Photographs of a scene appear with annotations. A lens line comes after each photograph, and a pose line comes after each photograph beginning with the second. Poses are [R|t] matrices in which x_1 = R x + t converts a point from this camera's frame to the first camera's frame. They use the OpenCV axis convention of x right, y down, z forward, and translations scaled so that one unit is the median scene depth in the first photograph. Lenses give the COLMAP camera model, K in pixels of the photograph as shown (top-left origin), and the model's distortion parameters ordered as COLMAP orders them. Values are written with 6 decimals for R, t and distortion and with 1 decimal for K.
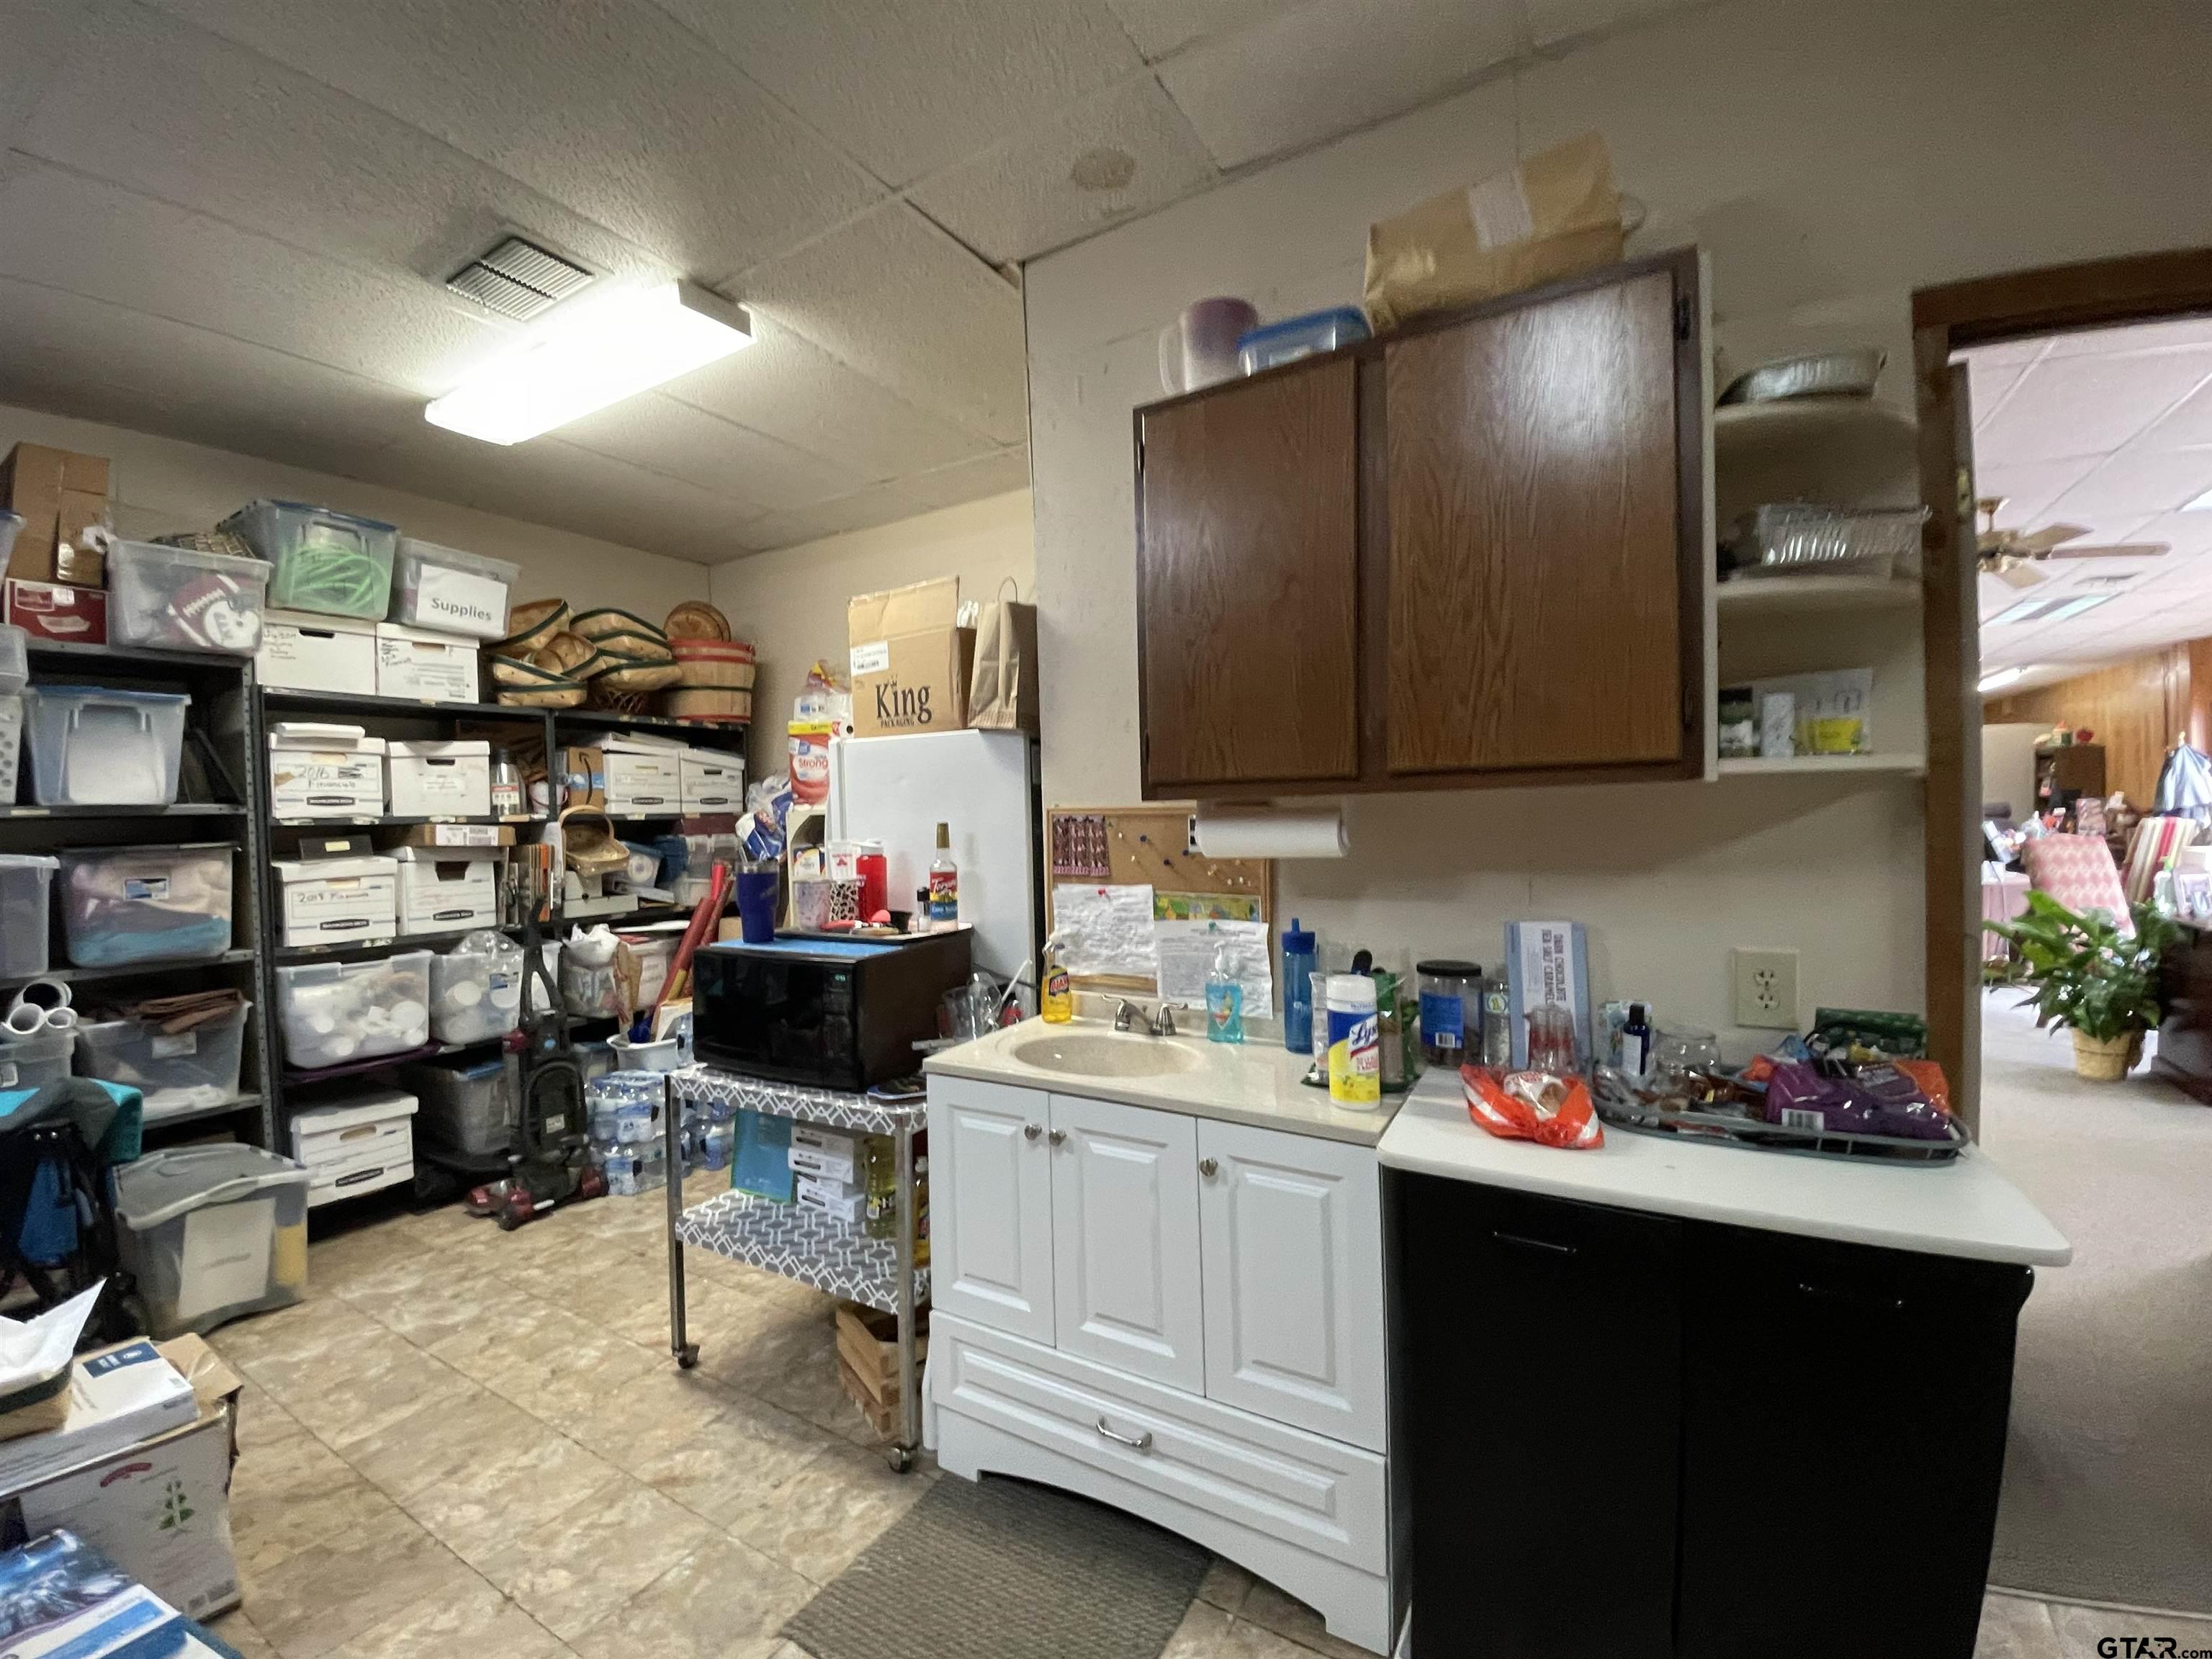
lens RADIAL K [[912.4, 0, 1115.6], [0, 912.4, 823.3], [0, 0, 1]] dist [-0.004809, -0.012127]
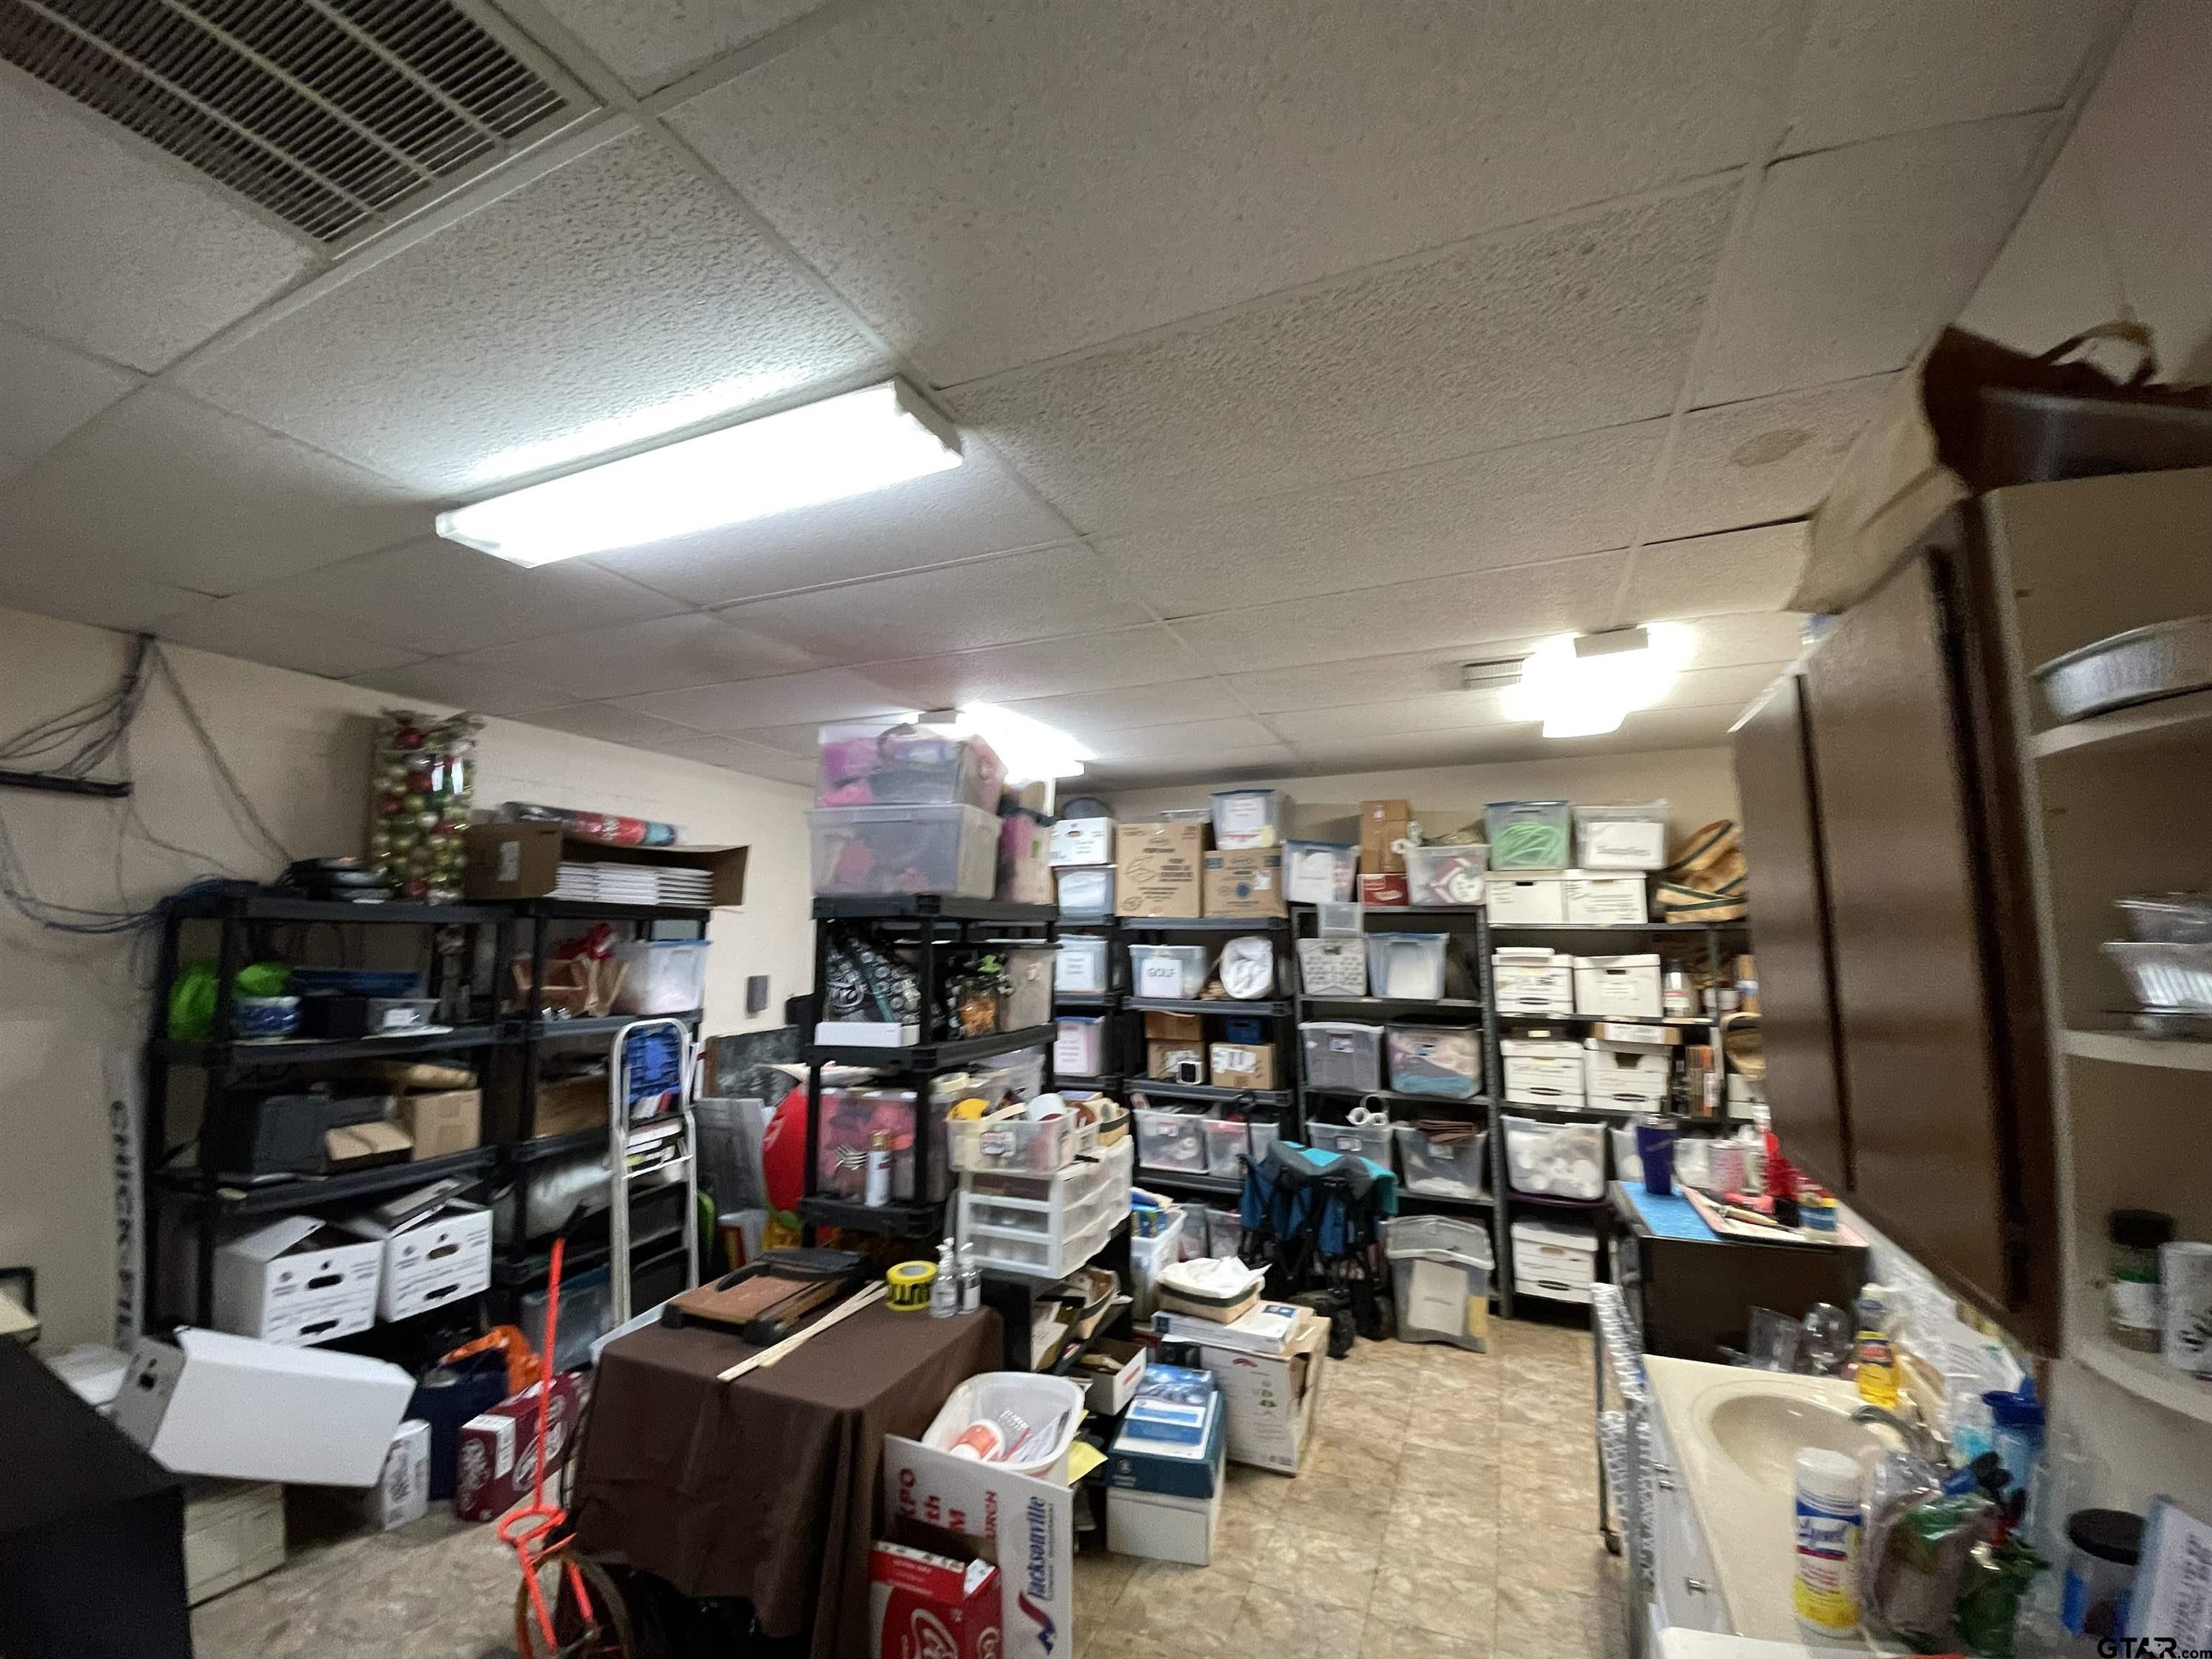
lens RADIAL K [[912.4, 0, 1088.6], [0, 912.4, 831.2], [0, 0, 1]] dist [-0.004809, -0.012127]
pose [[0.132029, -0.090315, -0.987123, 0.482953], [-0.037352, 0.994680, -0.096002, -0.129633], [0.990542, 0.049546, 0.127953, 0.118348]]
